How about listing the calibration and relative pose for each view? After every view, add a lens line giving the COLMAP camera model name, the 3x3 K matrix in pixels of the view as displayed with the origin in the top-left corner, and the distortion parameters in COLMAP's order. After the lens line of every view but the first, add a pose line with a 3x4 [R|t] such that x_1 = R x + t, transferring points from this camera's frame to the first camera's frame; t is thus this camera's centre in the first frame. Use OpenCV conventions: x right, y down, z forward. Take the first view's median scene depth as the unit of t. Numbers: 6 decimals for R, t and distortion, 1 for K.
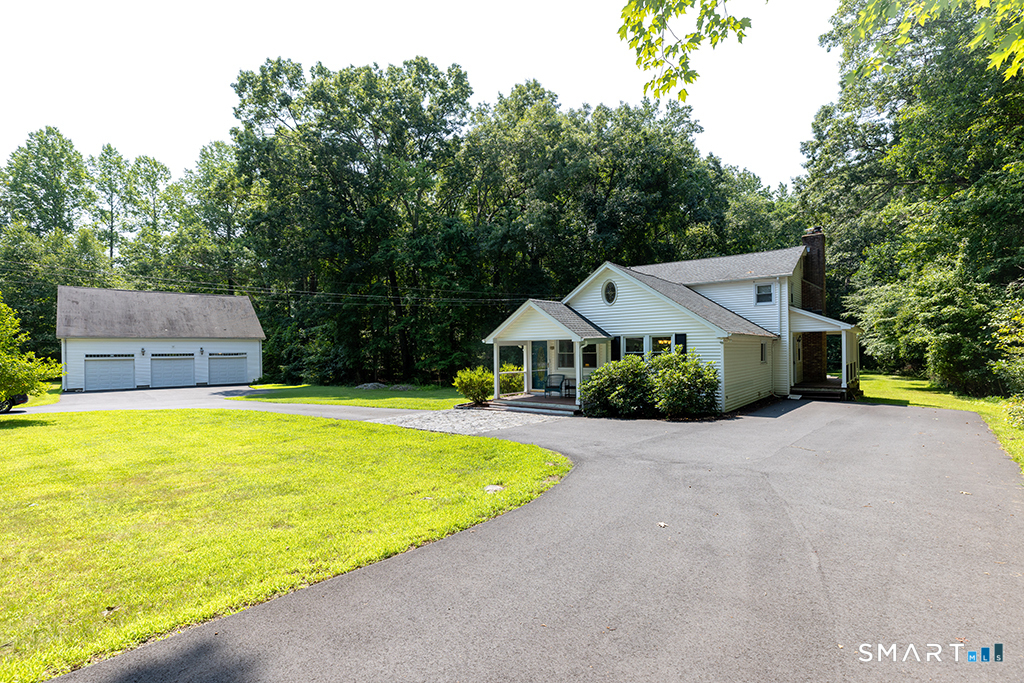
lens RADIAL K [[496.7, 0, 510.6], [0, 496.7, 351.4], [0, 0, 1]] dist [0.000050, 0.000705]
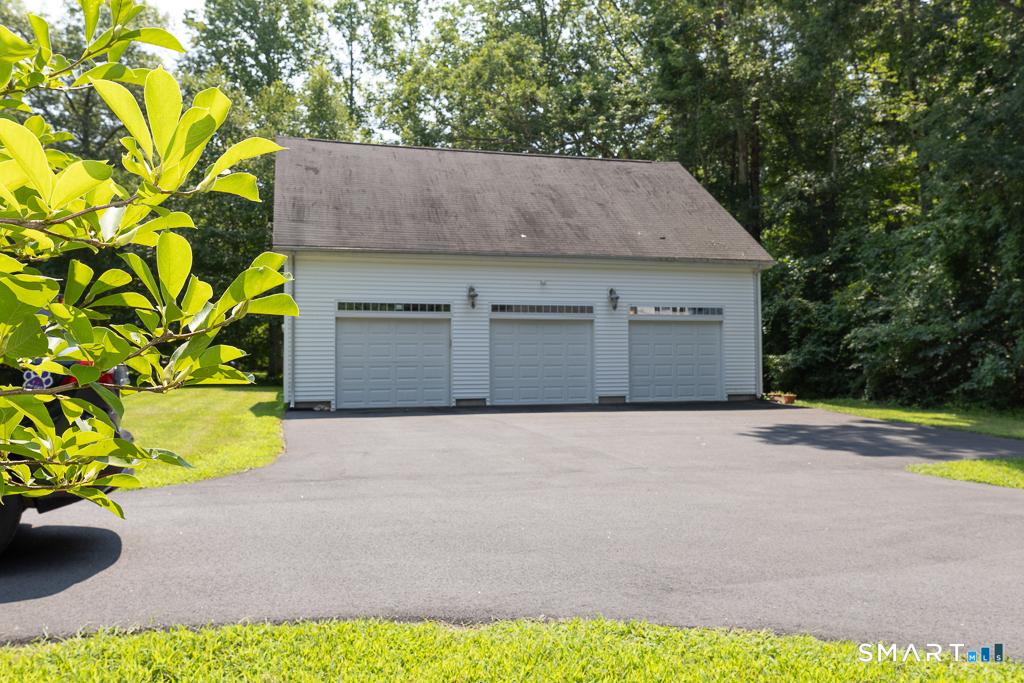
lens RADIAL K [[823.5, 0, 512.0], [0, 823.5, 341.5], [0, 0, 1]] dist [-0.000802, -0.000168]
pose [[0.901086, -0.005605, -0.433604, -0.467289], [-0.004483, 0.999743, -0.022239, 0.041672], [0.433617, 0.021983, 0.900829, 0.504648]]
